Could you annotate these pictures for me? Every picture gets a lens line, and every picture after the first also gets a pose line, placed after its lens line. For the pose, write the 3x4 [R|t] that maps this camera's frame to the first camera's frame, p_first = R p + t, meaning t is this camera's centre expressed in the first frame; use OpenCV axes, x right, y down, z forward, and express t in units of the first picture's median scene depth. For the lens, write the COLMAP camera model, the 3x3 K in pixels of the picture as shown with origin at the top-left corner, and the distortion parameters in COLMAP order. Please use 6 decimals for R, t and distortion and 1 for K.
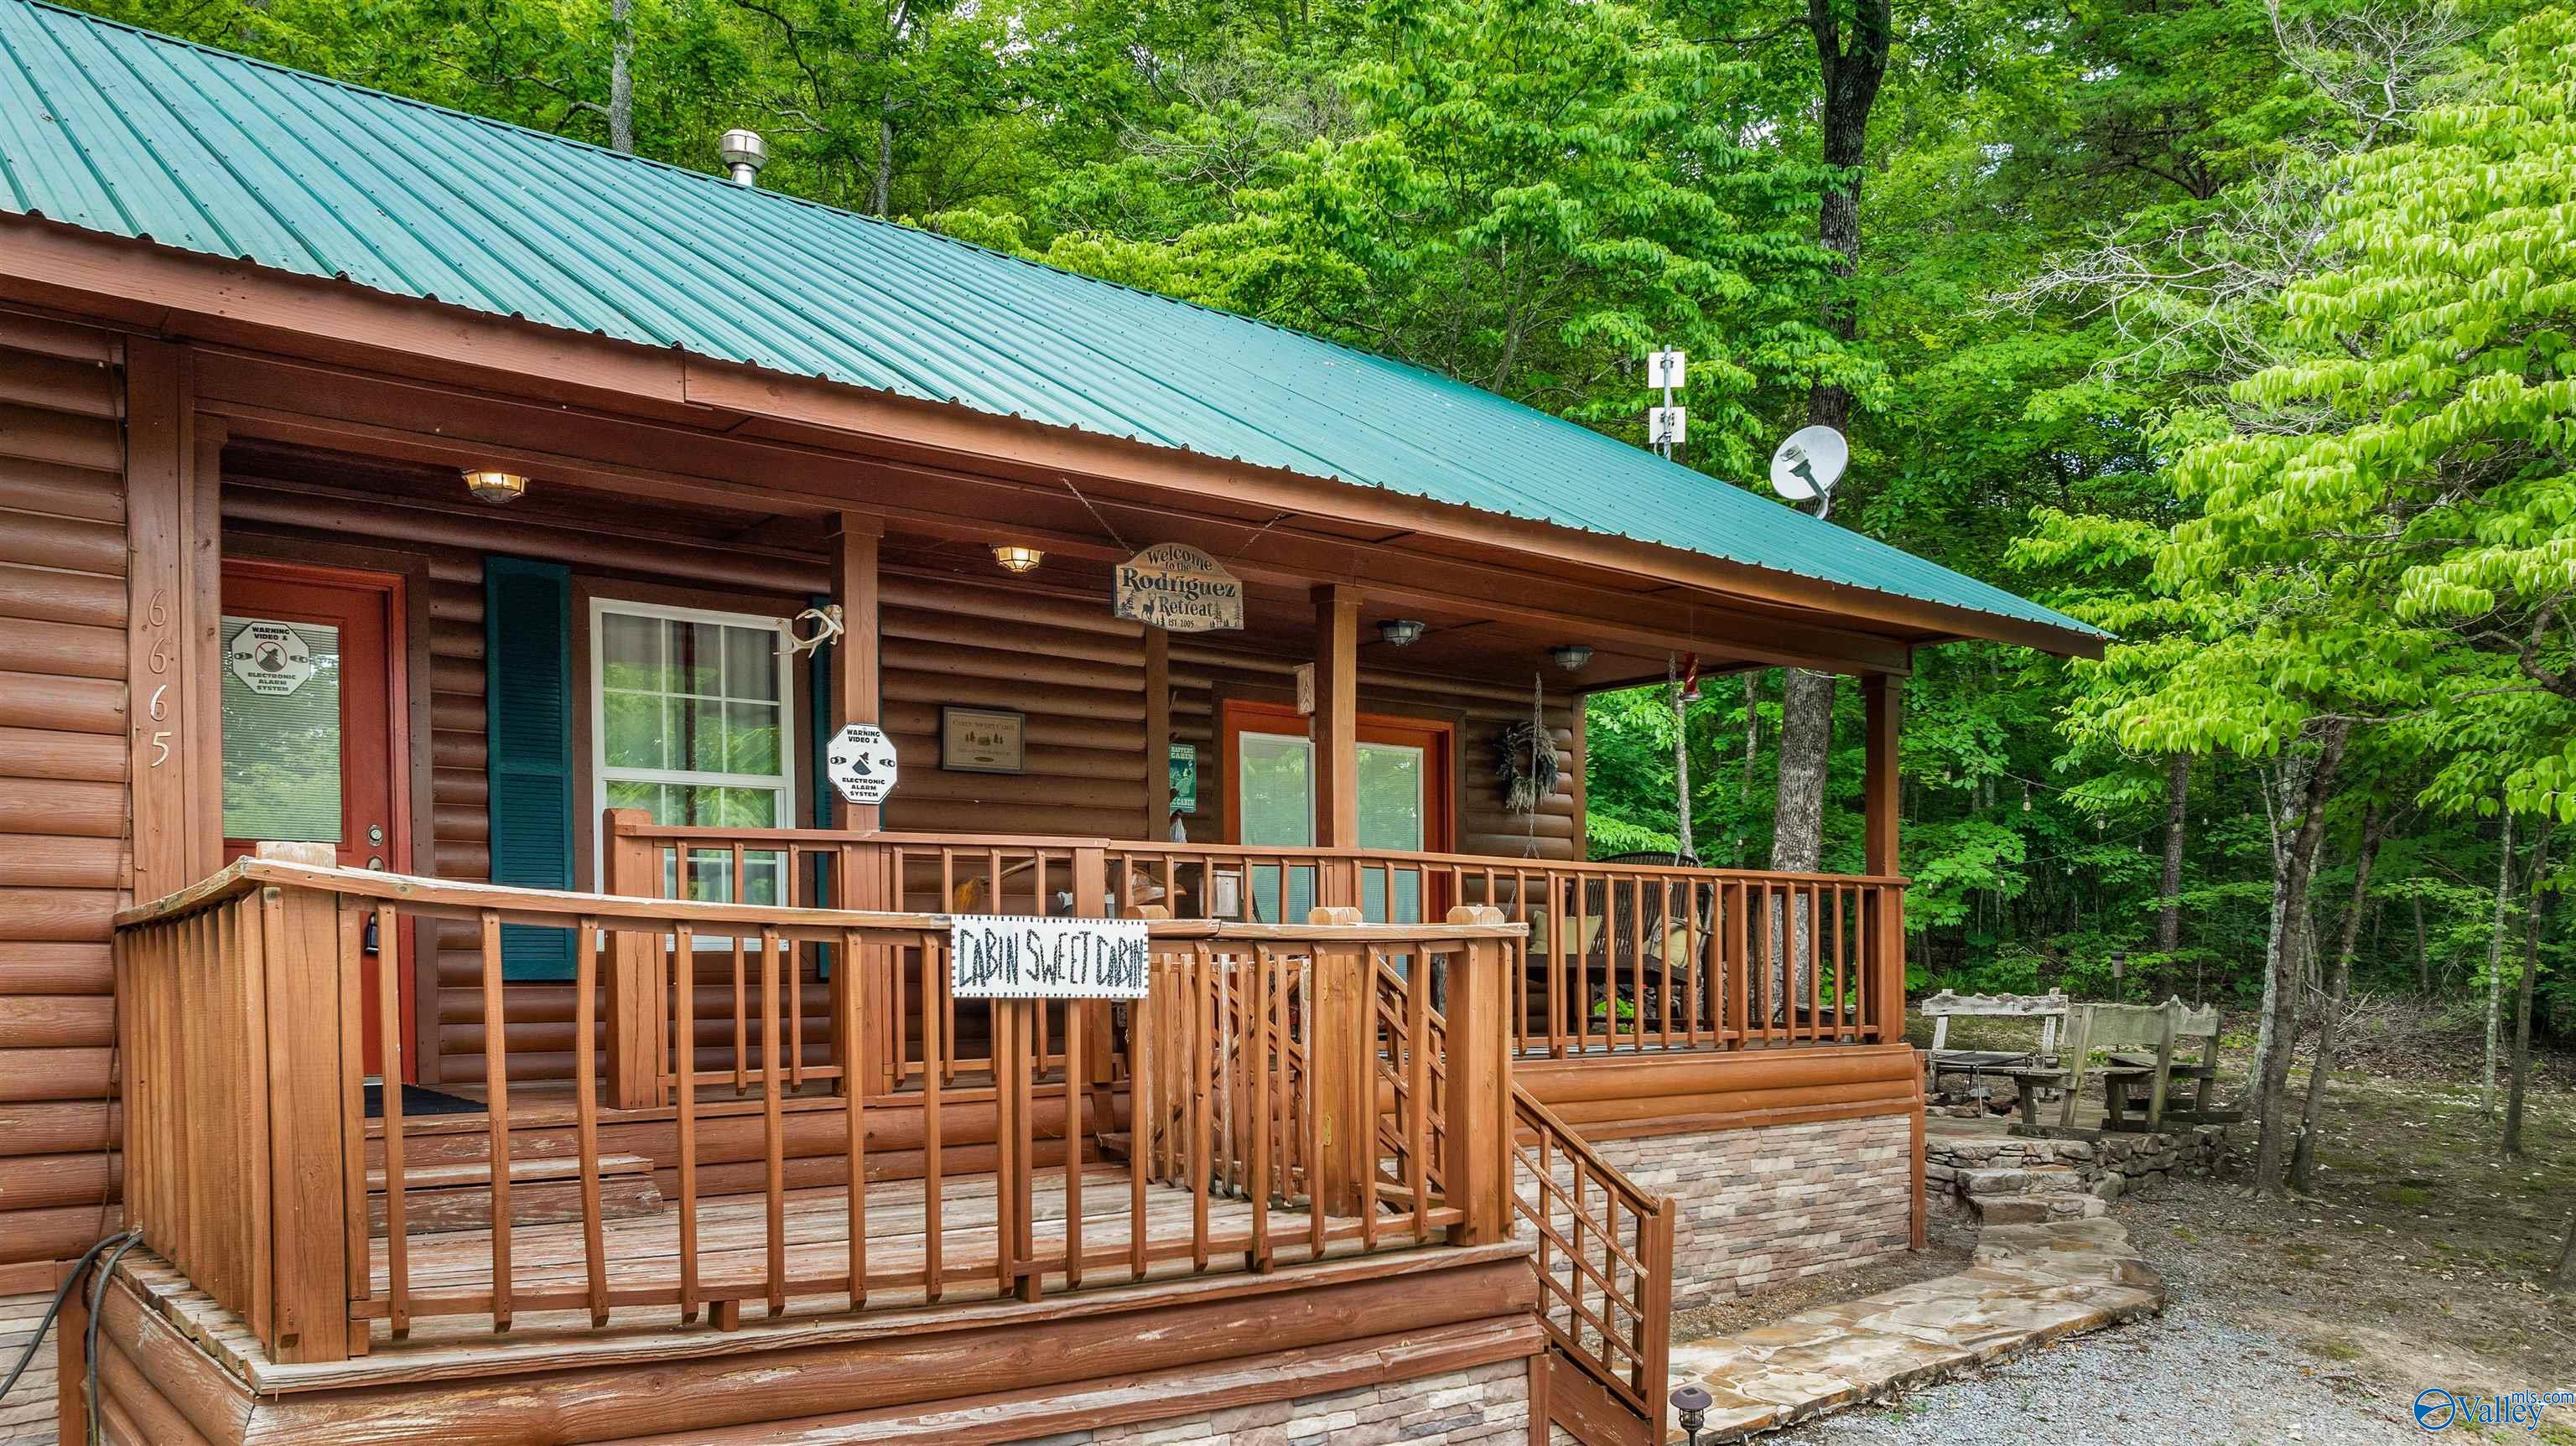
lens RADIAL K [[1909.4, 0, 1272.9], [0, 1909.4, 1031.4], [0, 0, 1]] dist [-0.002372, -0.003388]
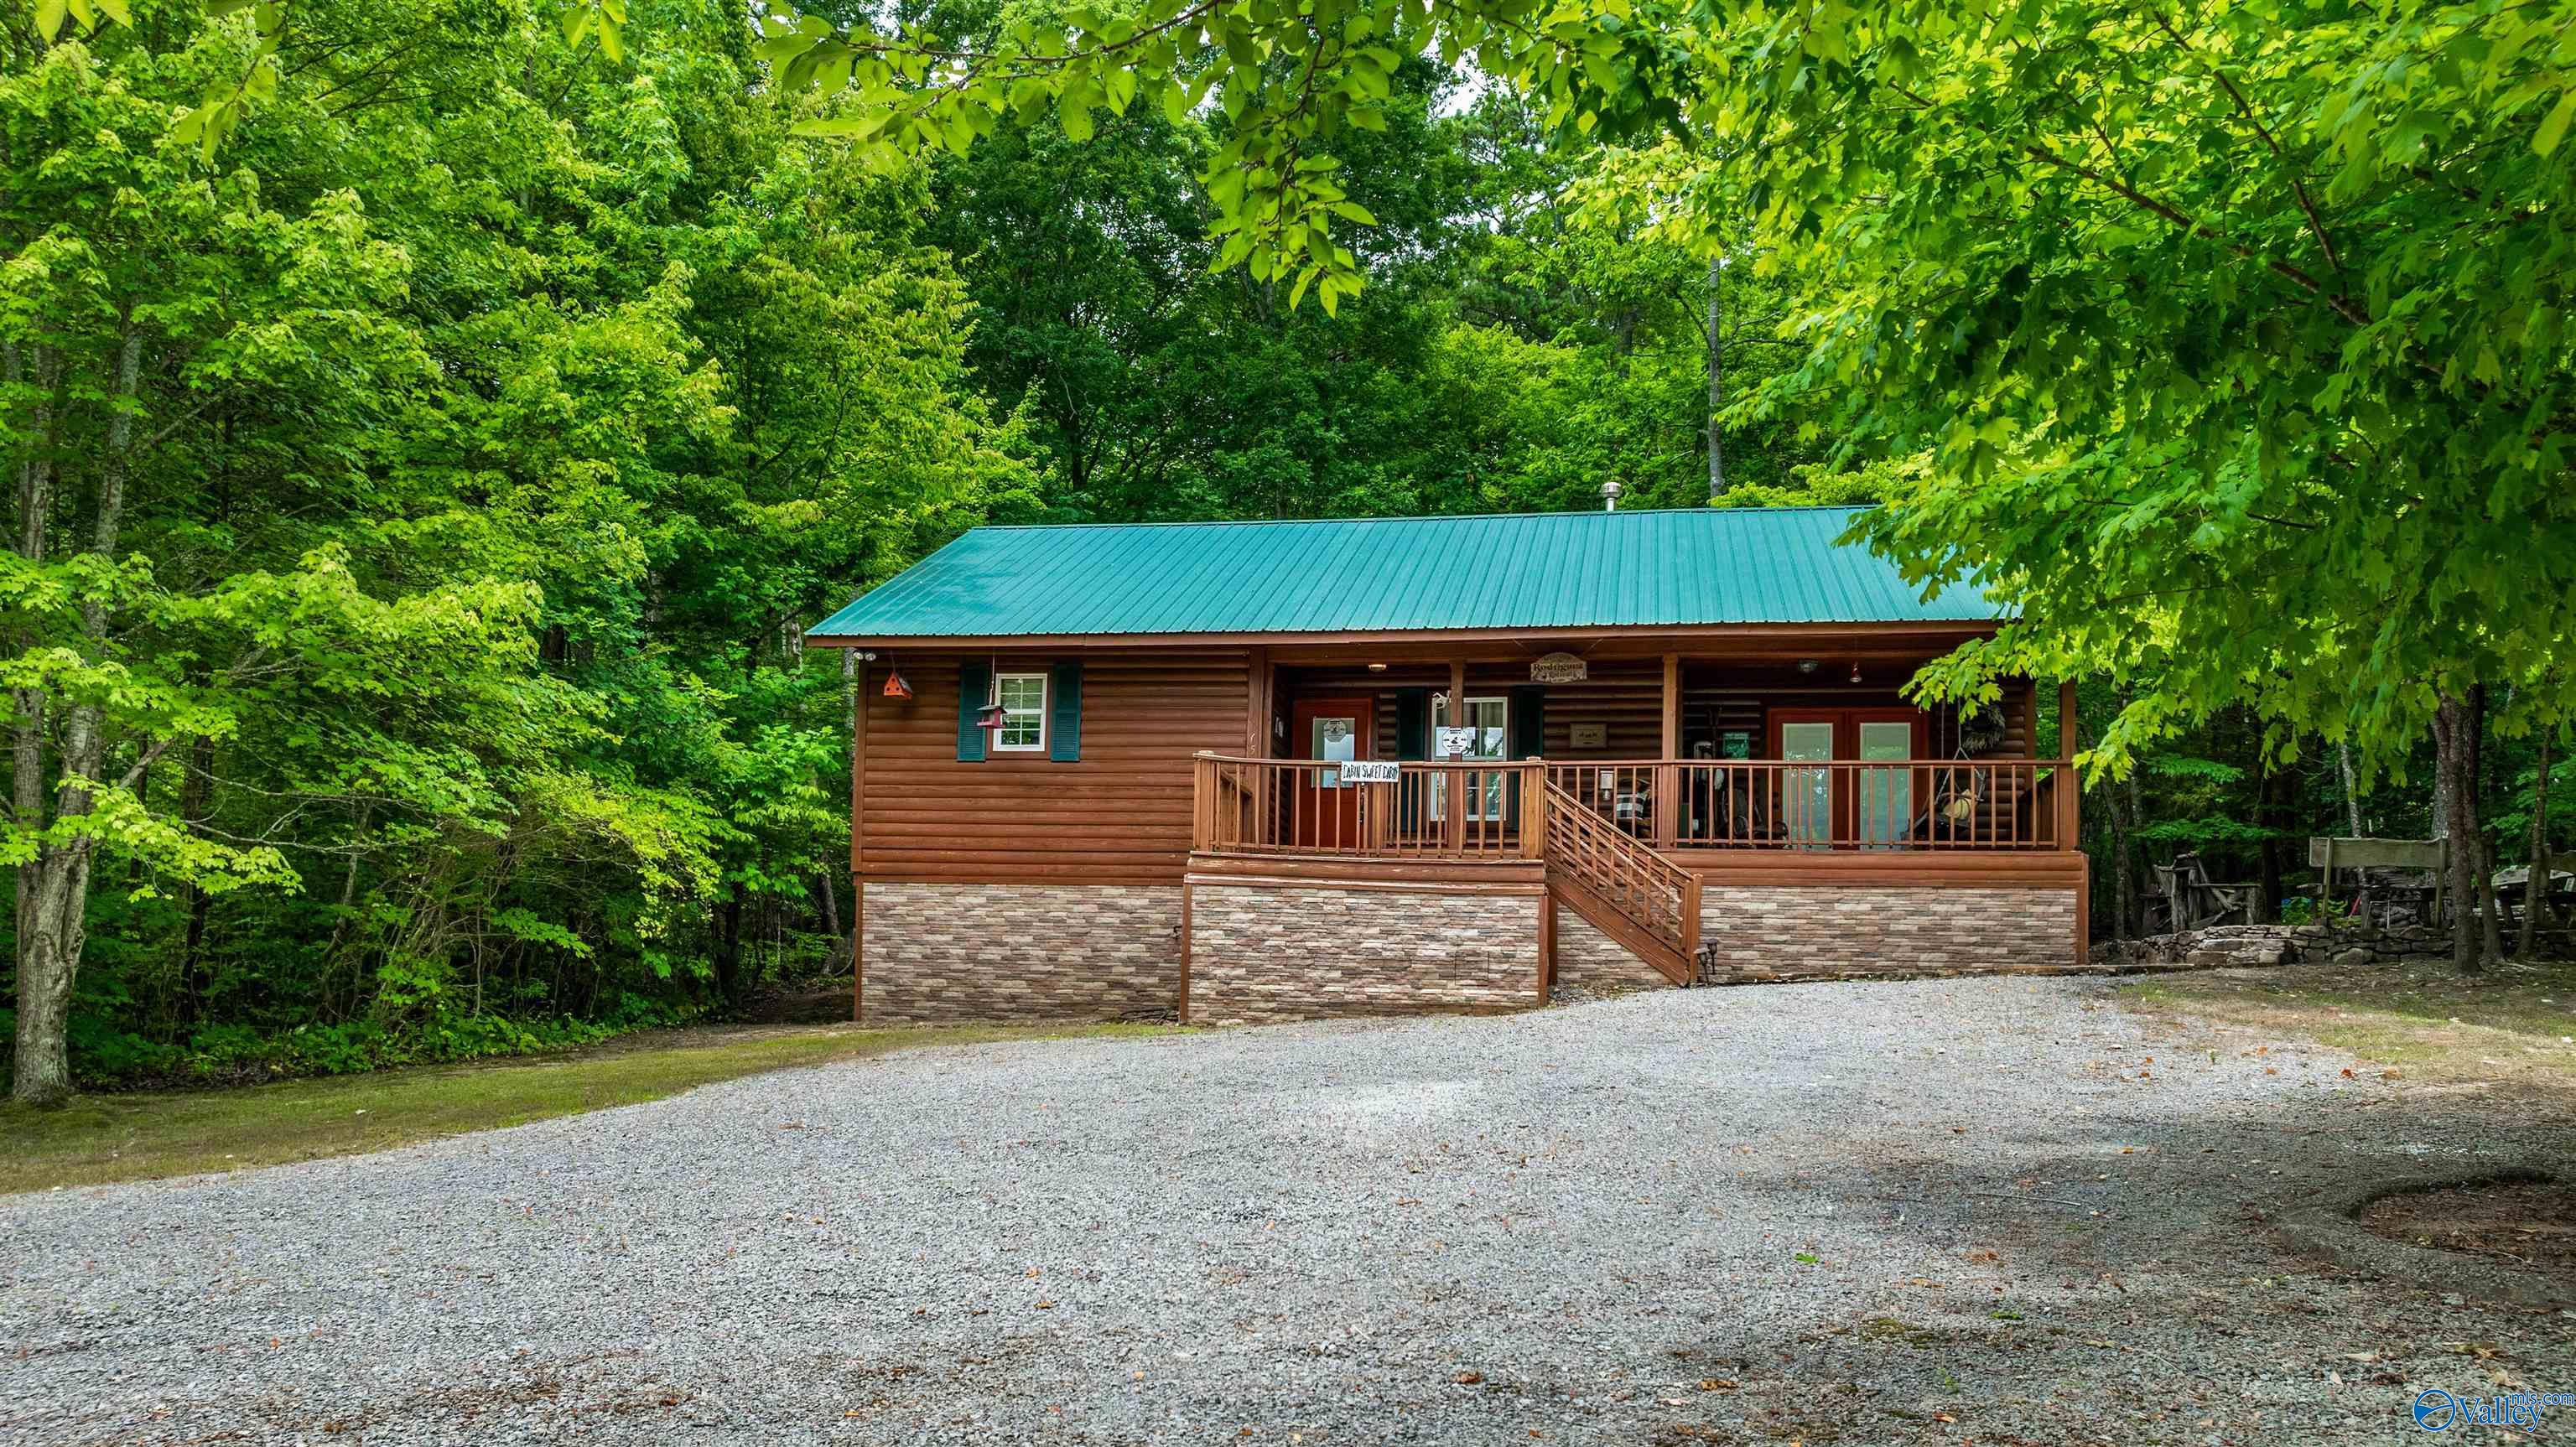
lens RADIAL K [[1909.5, 0, 1272.9], [0, 1909.5, 1031.9], [0, 0, 1]] dist [-0.002372, -0.003388]
pose [[0.656634, 0.001834, -0.754207, 1.813225], [-0.054792, 0.997471, -0.045278, 0.457071], [0.752216, 0.071055, 0.655074, -1.133811]]
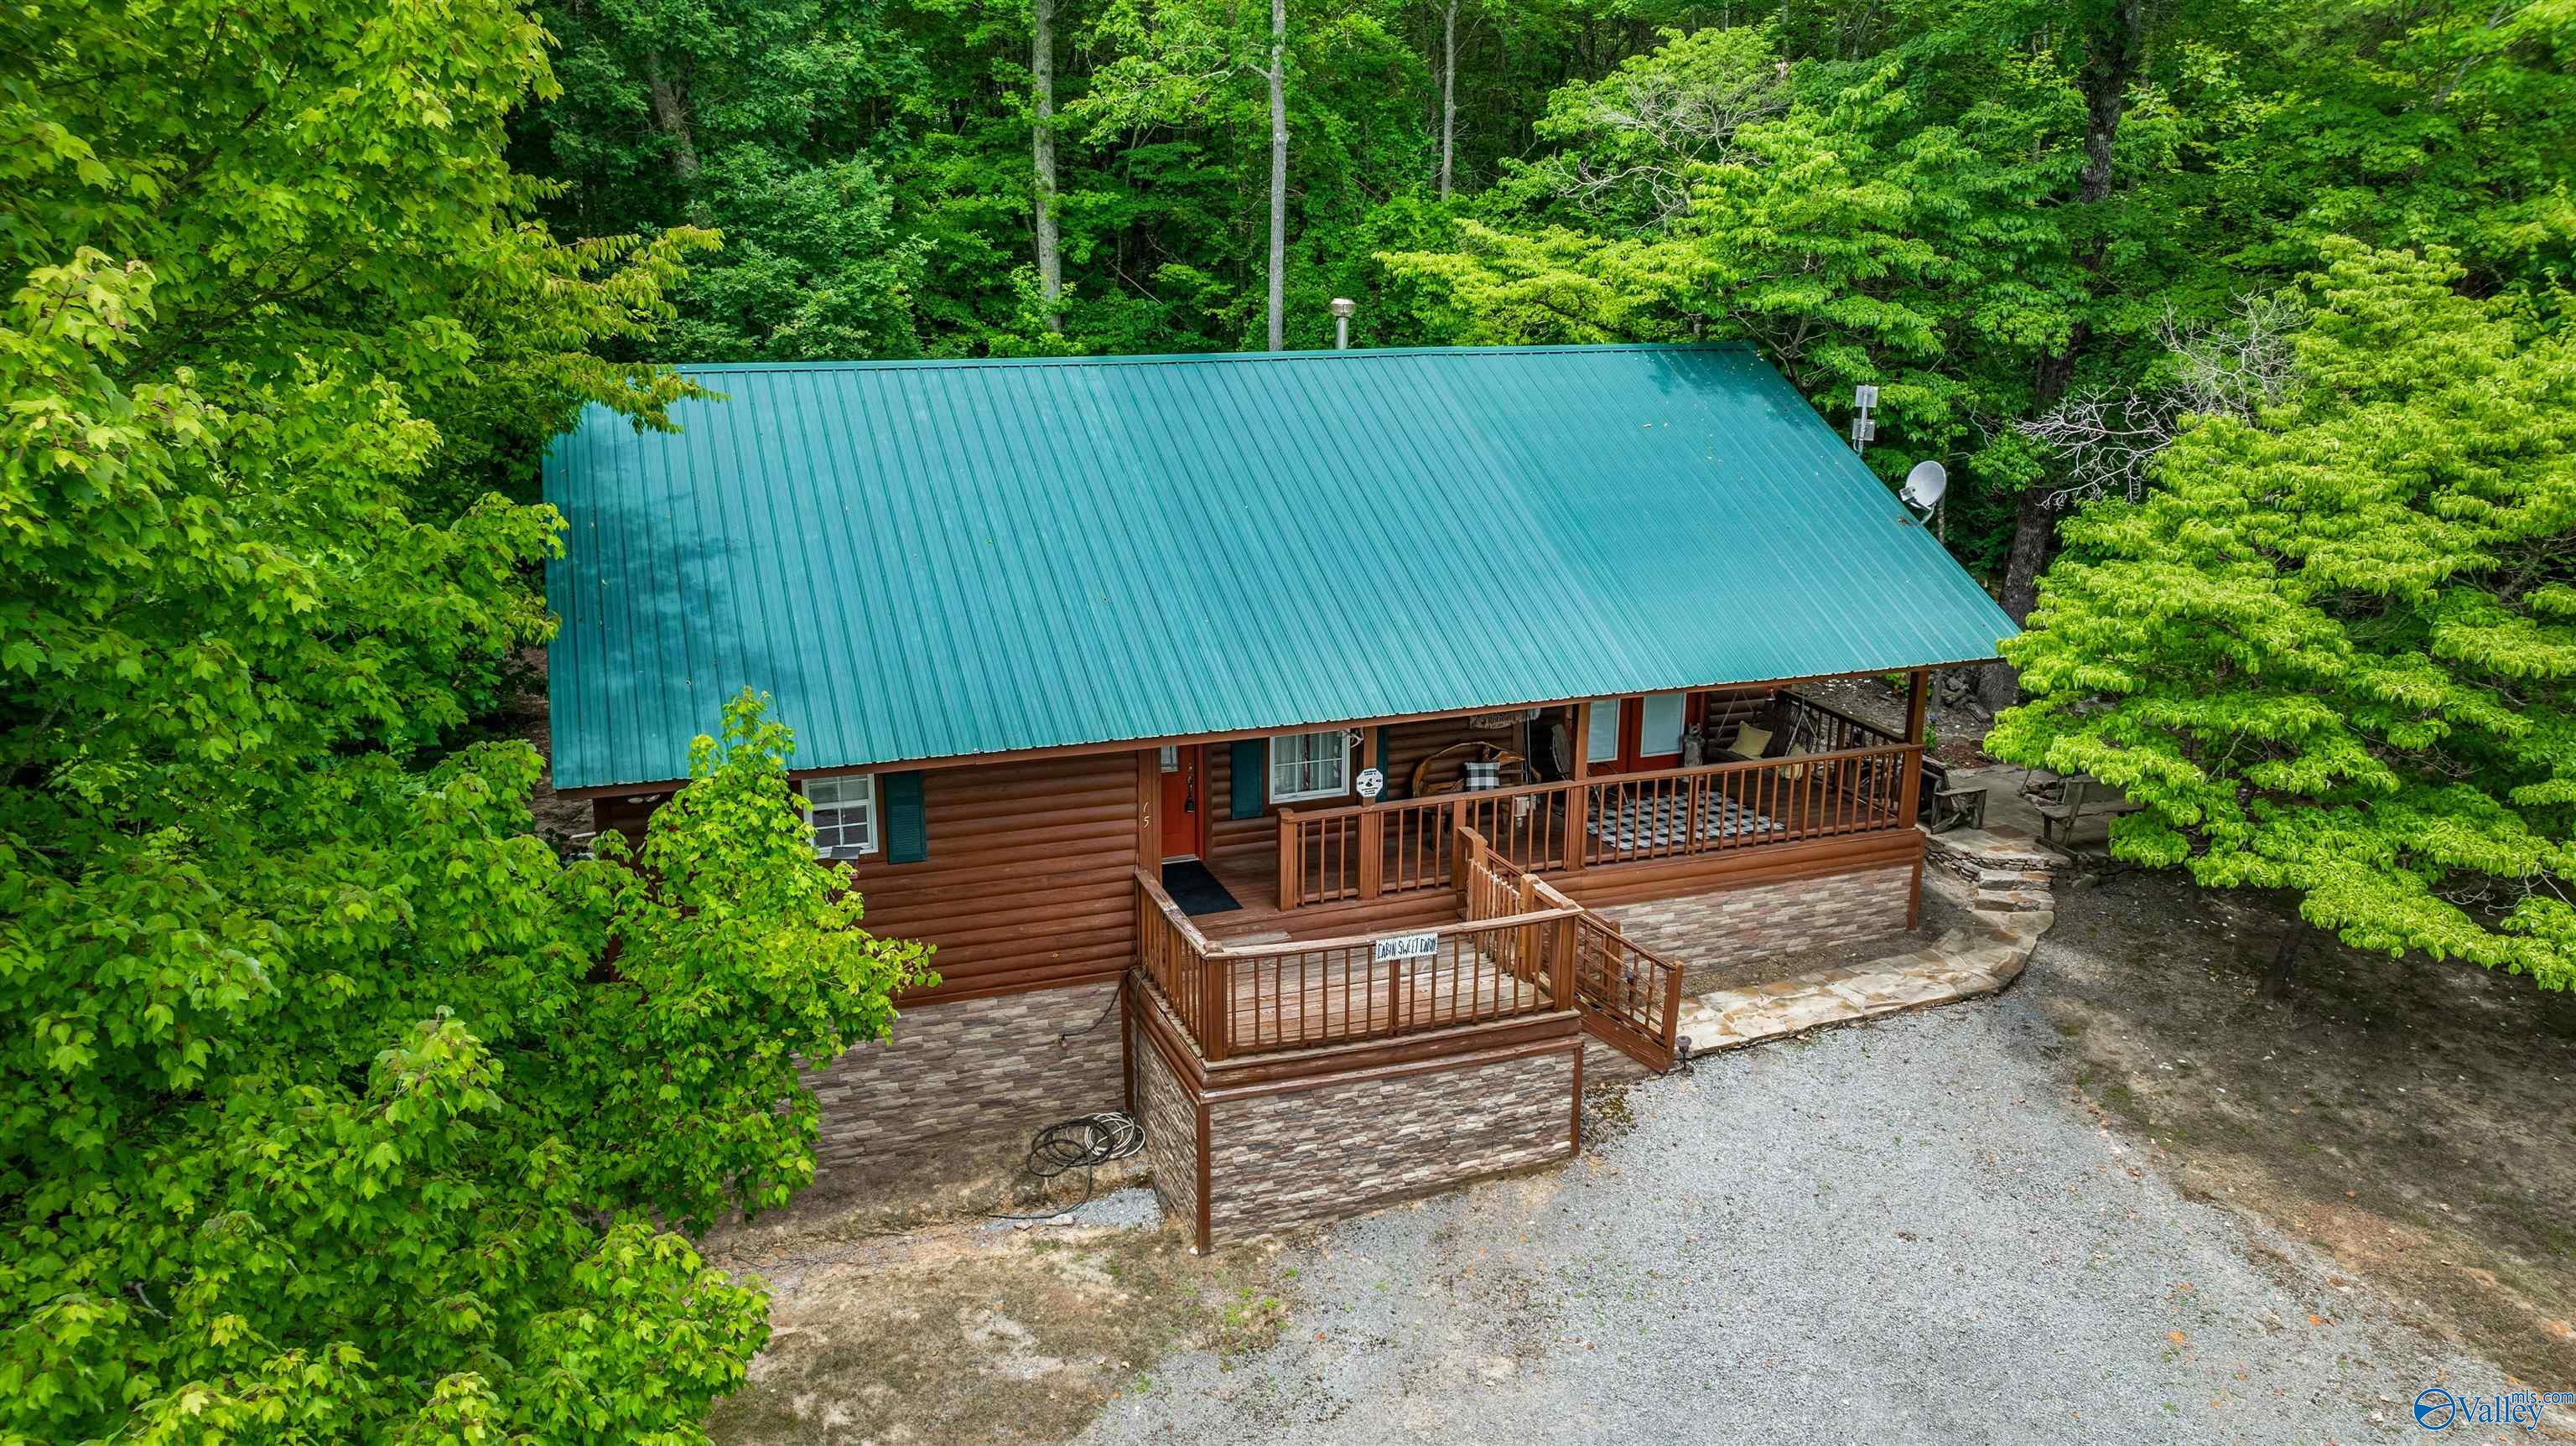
lens RADIAL K [[1789.5, 0, 1246.1], [0, 1789.5, 795.0], [0, 0, 1]] dist [-0.008152, -0.000549]
pose [[0.945855, 0.101530, -0.308301, 0.372610], [-0.013891, 0.961612, 0.274060, -0.764535], [0.324292, -0.254939, 0.910956, -1.258598]]
